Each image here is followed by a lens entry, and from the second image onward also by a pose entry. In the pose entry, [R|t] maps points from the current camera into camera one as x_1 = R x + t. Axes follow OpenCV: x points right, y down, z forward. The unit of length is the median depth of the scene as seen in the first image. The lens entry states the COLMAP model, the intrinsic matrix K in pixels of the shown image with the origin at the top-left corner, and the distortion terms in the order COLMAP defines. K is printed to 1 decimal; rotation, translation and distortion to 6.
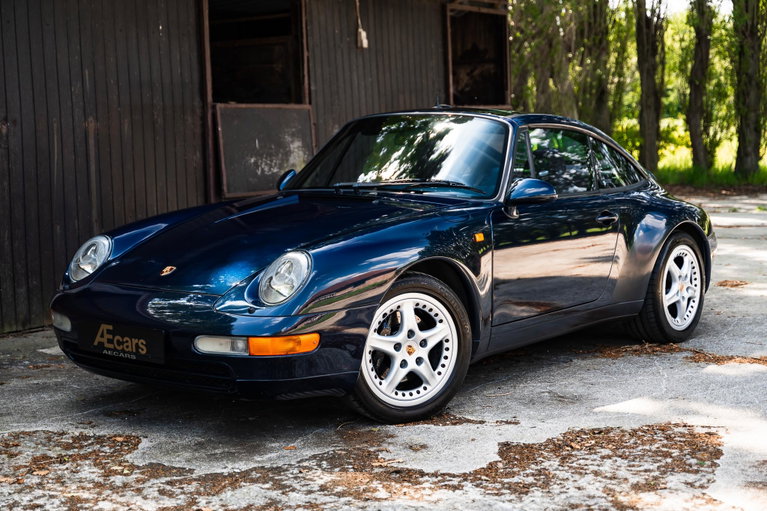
lens RADIAL K [[1215.2, 0, 384.1], [0, 1215.2, 257.4], [0, 0, 1]] dist [0.008495, 0.000000]
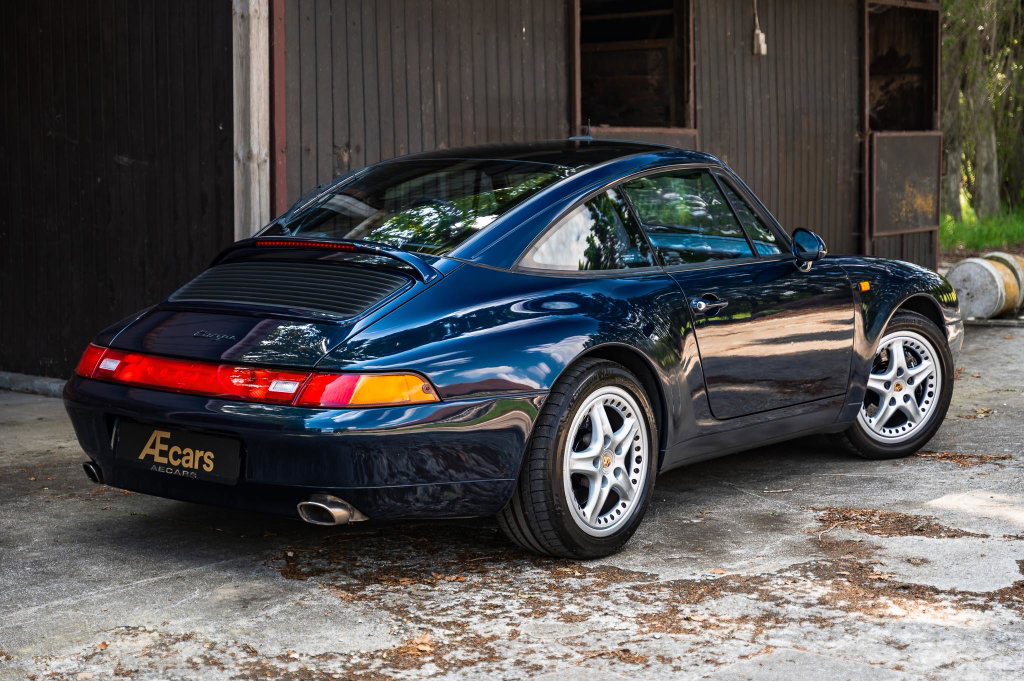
lens RADIAL K [[1700.7, 0, 511.8], [0, 1700.7, 338.1], [0, 0, 1]] dist [0.002790, 0.000000]
pose [[0.995307, 0.027733, -0.092711, -0.084525], [-0.027184, 0.999605, 0.007175, 0.002880], [0.092873, -0.004621, 0.995667, -0.099494]]
